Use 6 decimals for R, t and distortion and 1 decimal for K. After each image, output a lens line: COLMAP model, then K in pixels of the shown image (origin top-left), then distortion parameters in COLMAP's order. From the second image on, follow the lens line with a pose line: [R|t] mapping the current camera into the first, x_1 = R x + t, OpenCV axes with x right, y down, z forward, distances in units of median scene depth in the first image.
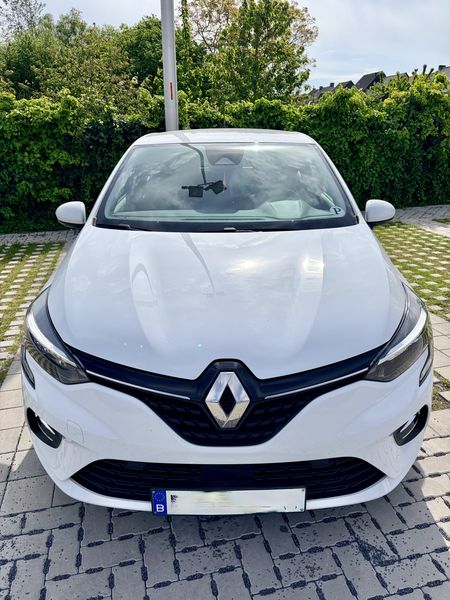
lens RADIAL K [[447.6, 0, 227.0], [0, 447.6, 303.8], [0, 0, 1]] dist [0.046923, -0.048237]
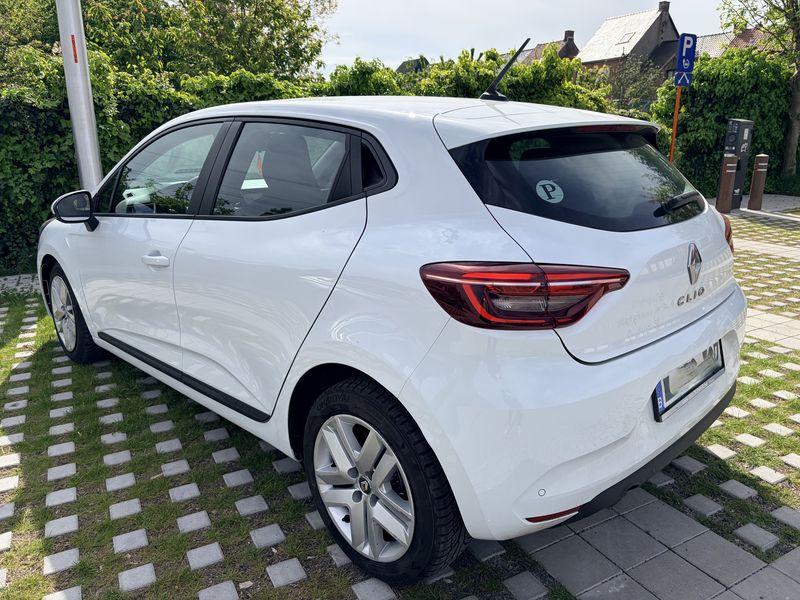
lens RADIAL K [[596.8, 0, 400.0], [0, 596.8, 300.0], [0, 0, 1]] dist [0.046923, -0.048237]
pose [[0.966387, -0.064113, 0.248969, 0.039530], [0.085633, 0.993379, -0.076581, -0.024281], [-0.242411, 0.095327, 0.965479, 0.086582]]
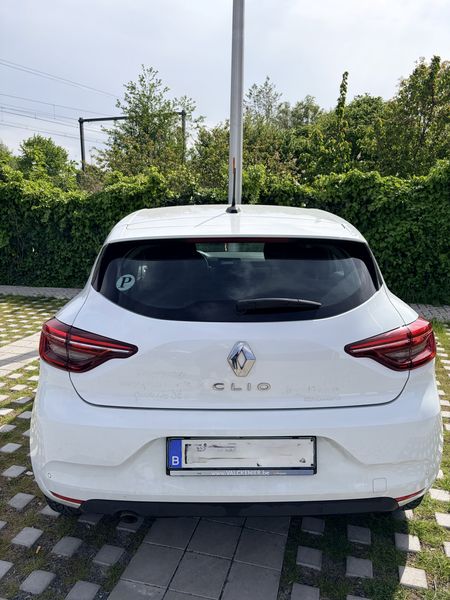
lens RADIAL K [[447.6, 0, 227.0], [0, 447.6, 303.8], [0, 0, 1]] dist [0.046923, -0.048237]
pose [[0.870147, 0.119386, -0.478112, 0.206185], [-0.185659, 0.978141, -0.093648, -0.041623], [0.456481, 0.170254, 0.873292, 0.095092]]
